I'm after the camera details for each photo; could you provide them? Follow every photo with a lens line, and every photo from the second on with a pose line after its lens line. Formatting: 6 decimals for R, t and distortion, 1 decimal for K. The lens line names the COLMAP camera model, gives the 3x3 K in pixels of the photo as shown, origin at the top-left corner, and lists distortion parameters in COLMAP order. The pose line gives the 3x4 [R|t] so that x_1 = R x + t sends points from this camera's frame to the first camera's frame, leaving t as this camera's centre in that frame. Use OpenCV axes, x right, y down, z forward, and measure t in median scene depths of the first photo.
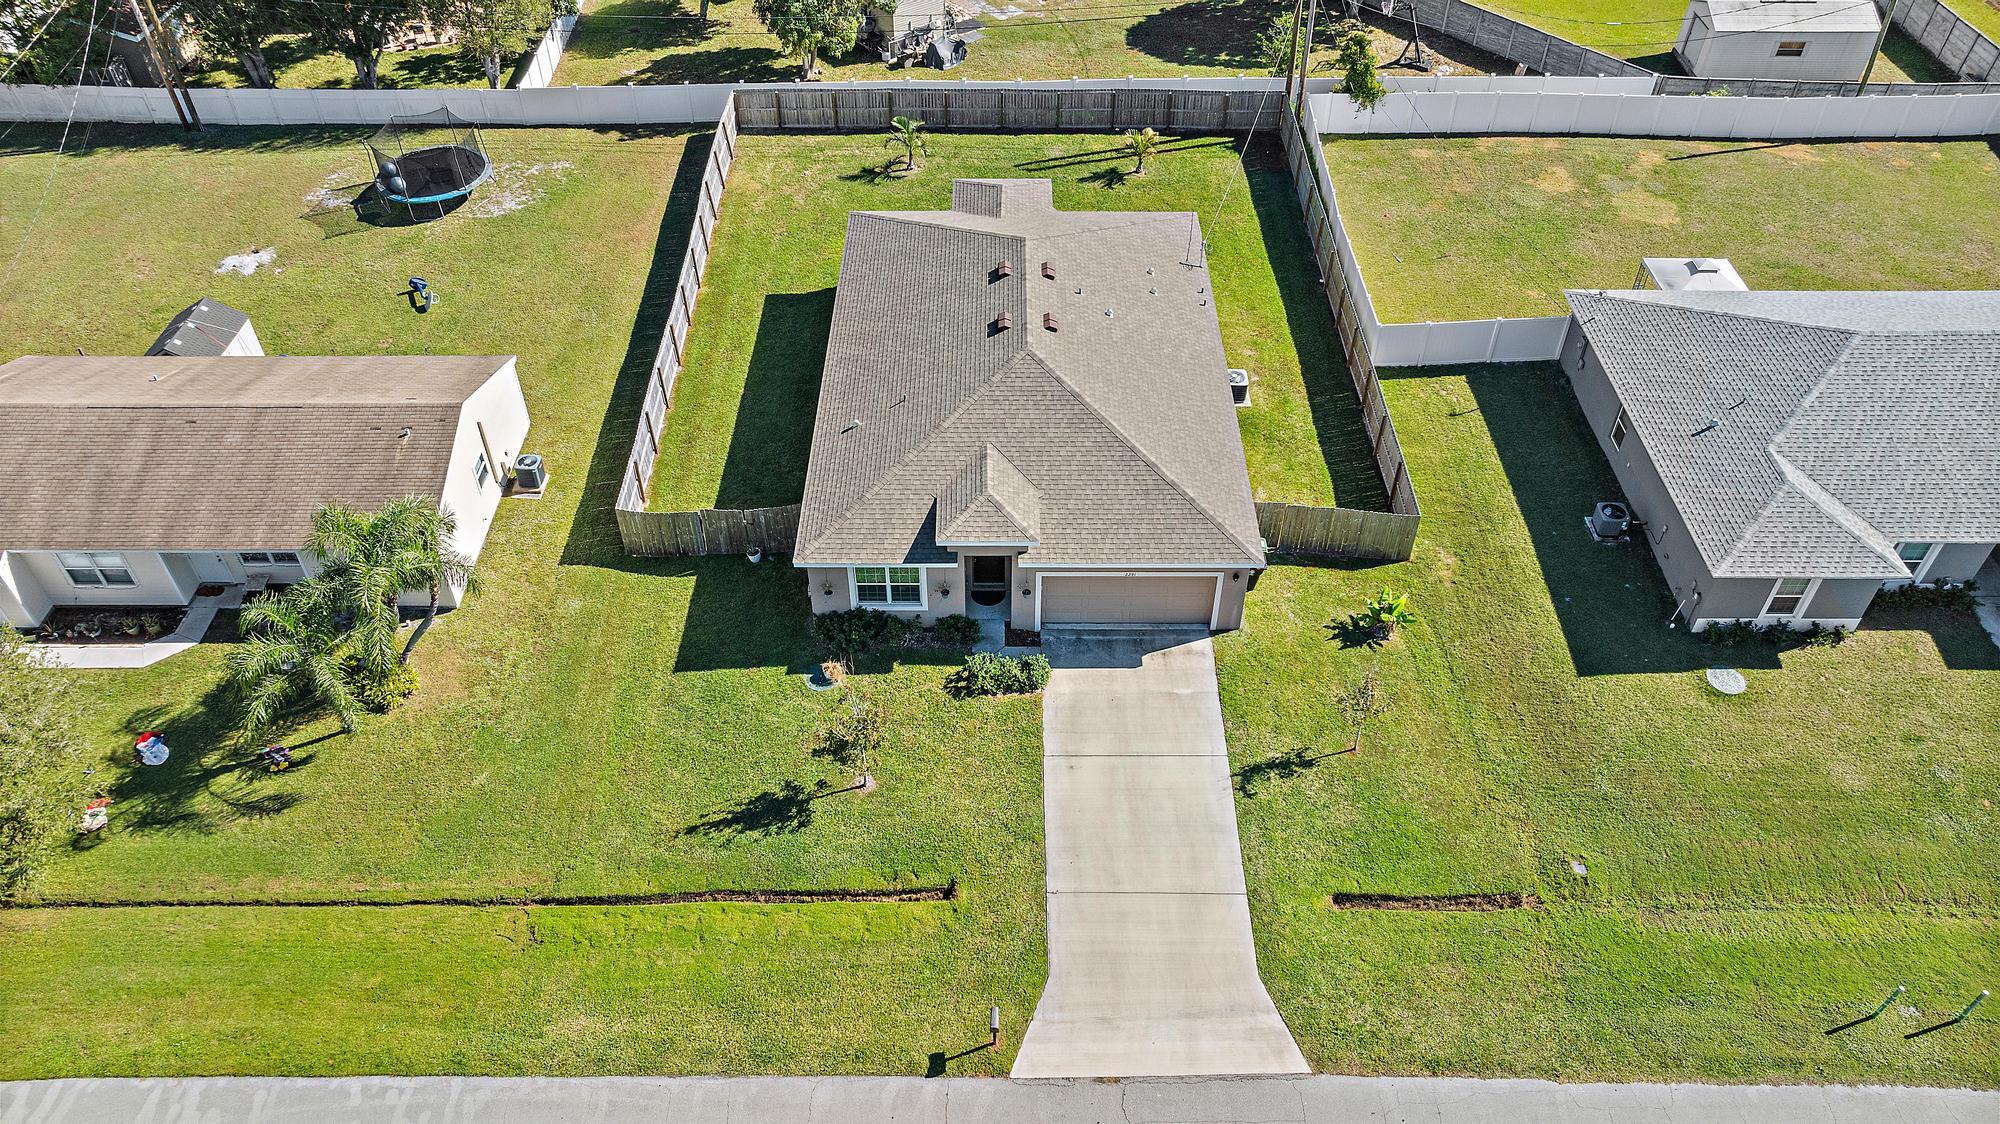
lens RADIAL K [[1399.6, 0, 1000.0], [0, 1399.6, 562.0], [0, 0, 1]] dist [-0.008139, -0.002732]
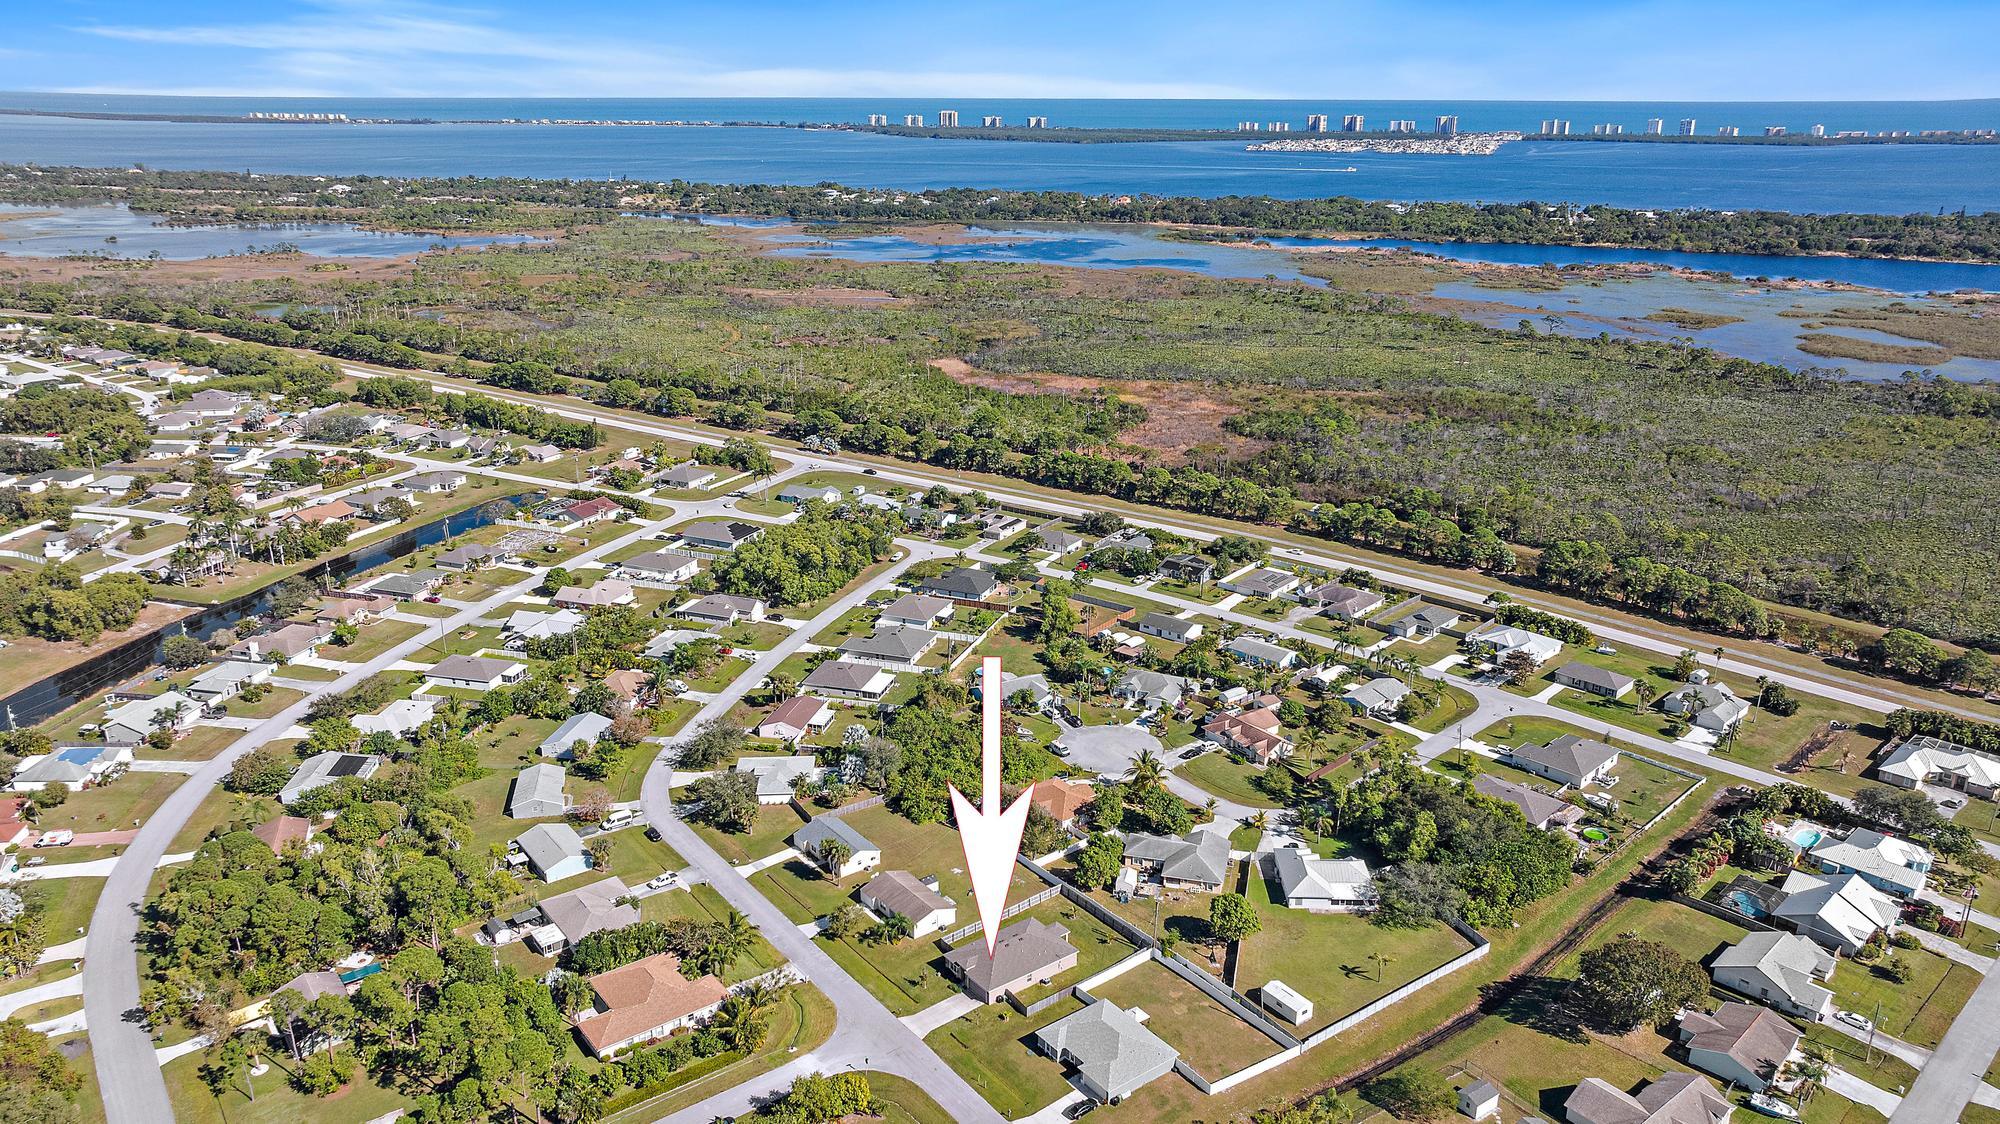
lens RADIAL K [[1427.2, 0, 1000.0], [0, 1427.2, 562.0], [0, 0, 1]] dist [-0.009708, 0.035120]
pose [[0.601491, 0.253951, -0.757442, 4.449072], [-0.550374, 0.818955, -0.162482, -0.544990], [0.579048, 0.514608, 0.632362, -3.814173]]
